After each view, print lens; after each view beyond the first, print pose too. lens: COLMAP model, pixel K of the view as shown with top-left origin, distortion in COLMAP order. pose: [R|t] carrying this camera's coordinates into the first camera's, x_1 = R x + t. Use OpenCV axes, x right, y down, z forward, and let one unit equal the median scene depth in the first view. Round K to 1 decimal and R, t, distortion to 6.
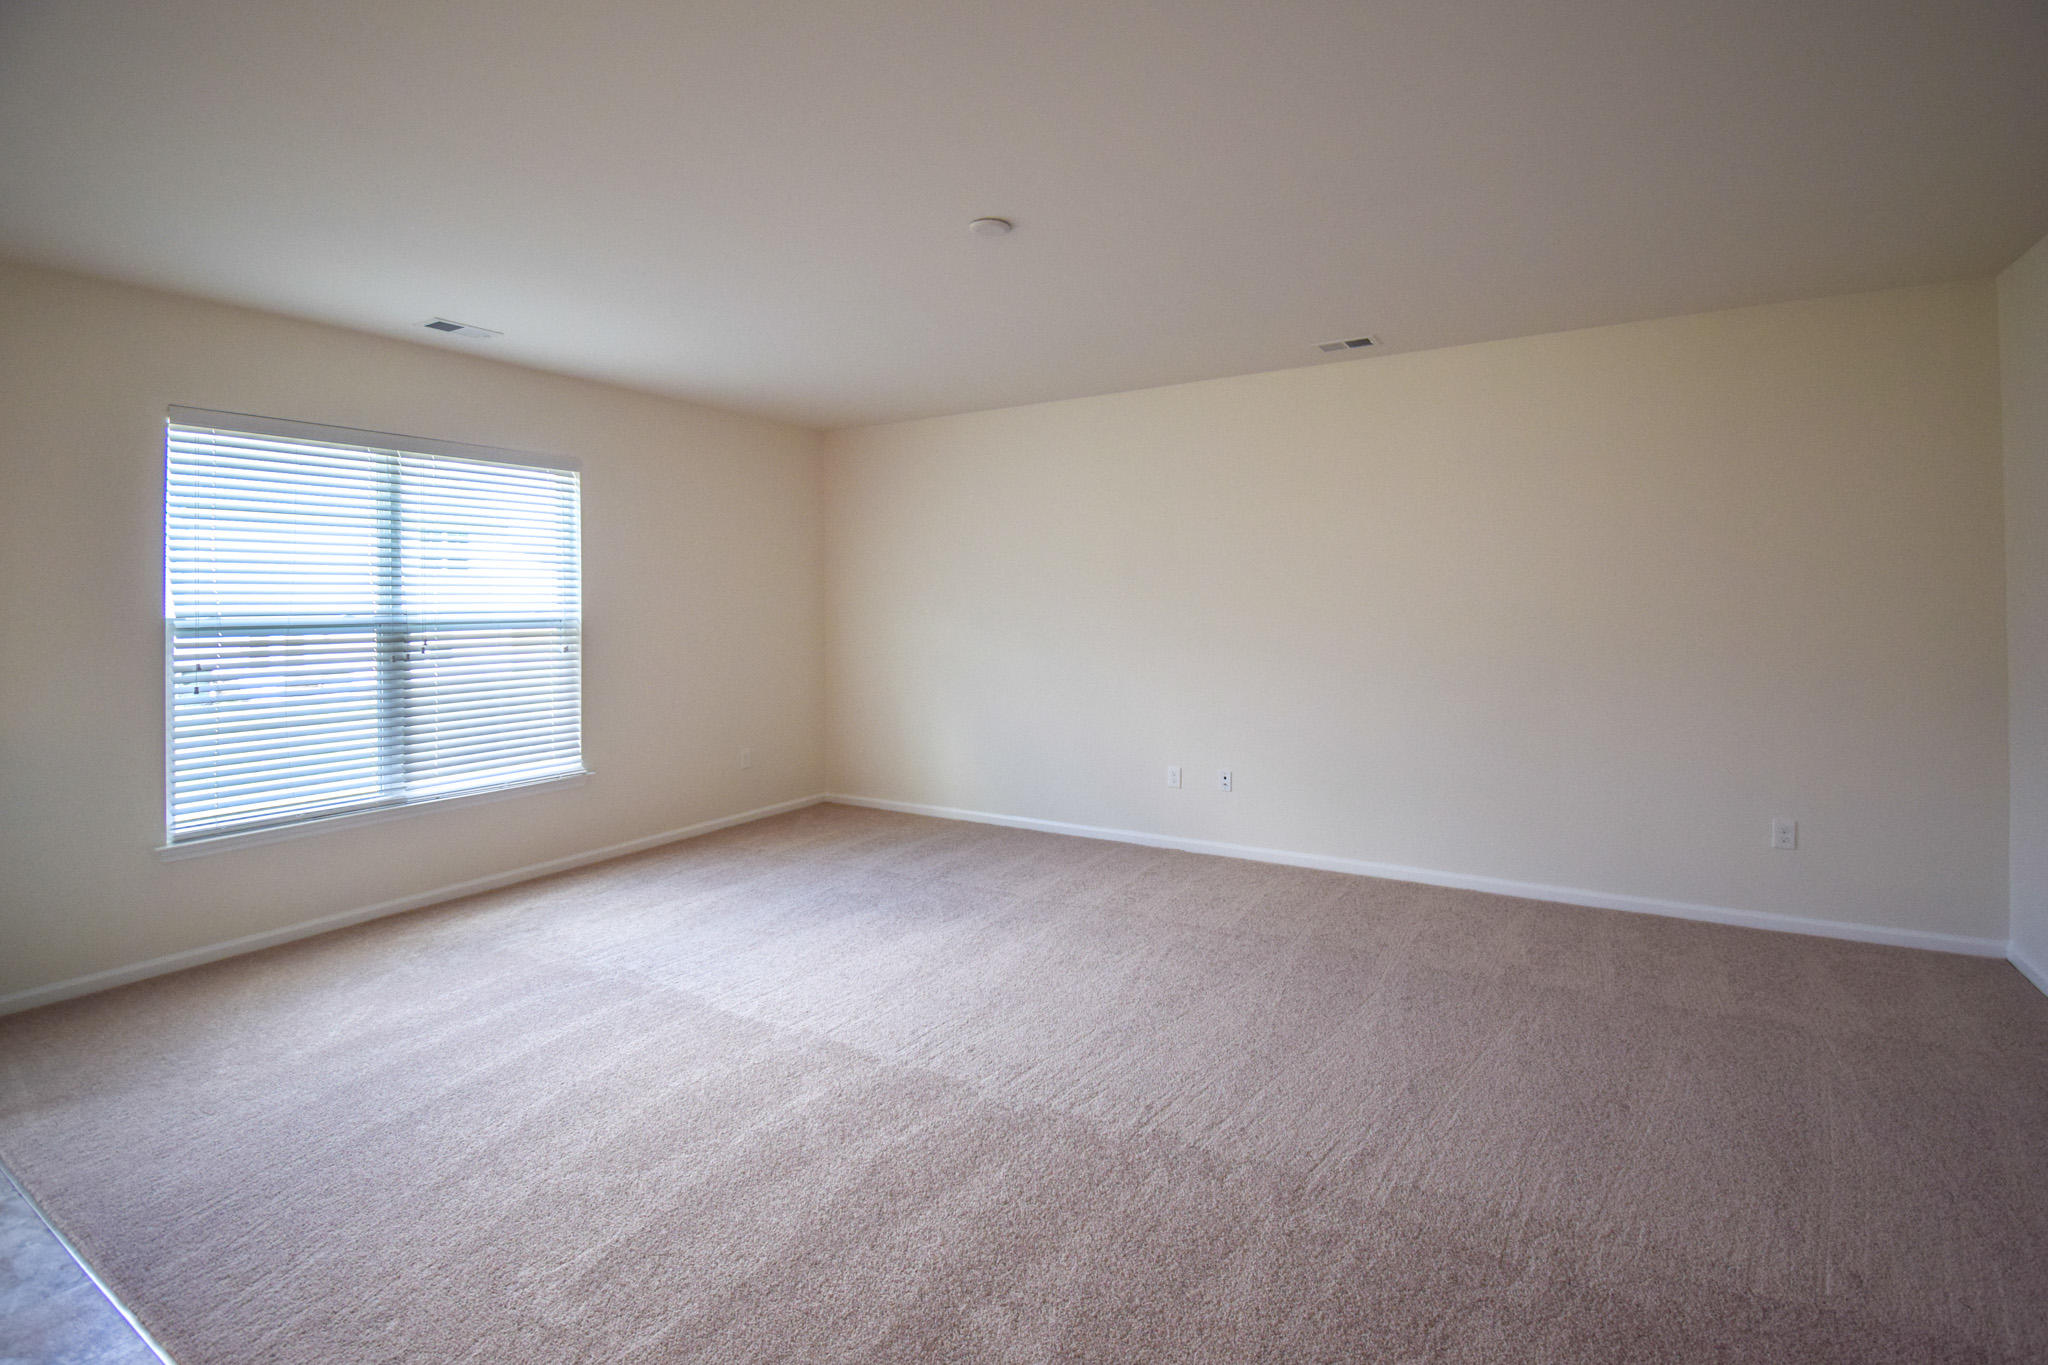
lens RADIAL K [[945.4, 0, 1030.7], [0, 945.4, 614.3], [0, 0, 1]] dist [0.020367, -0.023706]
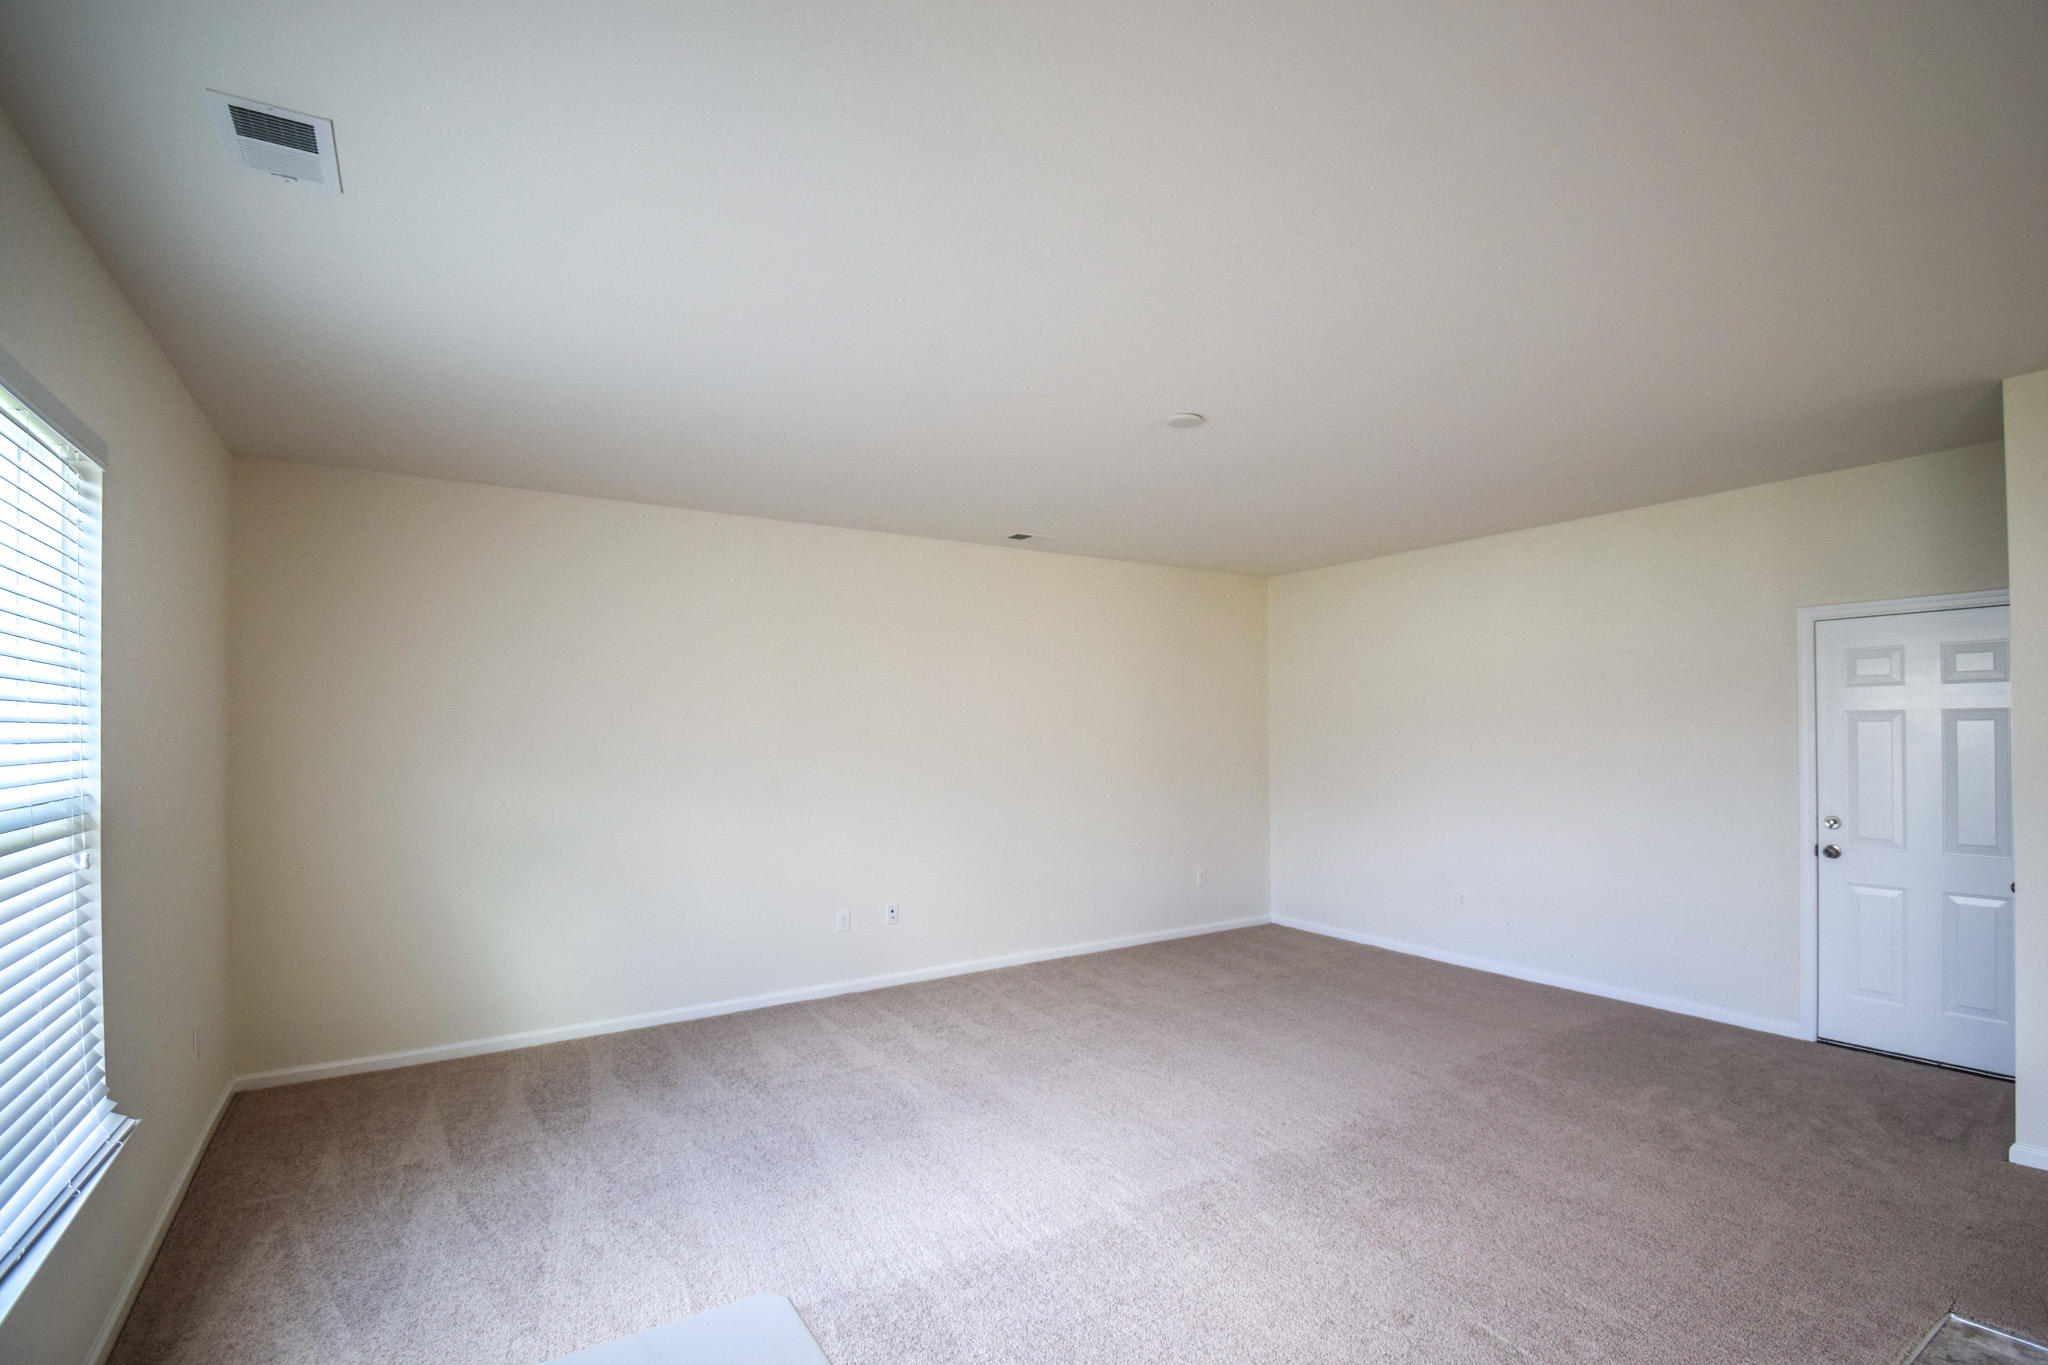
lens RADIAL K [[956.4, 0, 1007.5], [0, 956.4, 690.6], [0, 0, 1]] dist [0.018375, -0.026289]
pose [[0.458256, 0.038988, 0.887965, -0.788523], [0.020995, 0.998284, -0.054667, -0.011814], [-0.888572, 0.043695, 0.456651, 0.444563]]
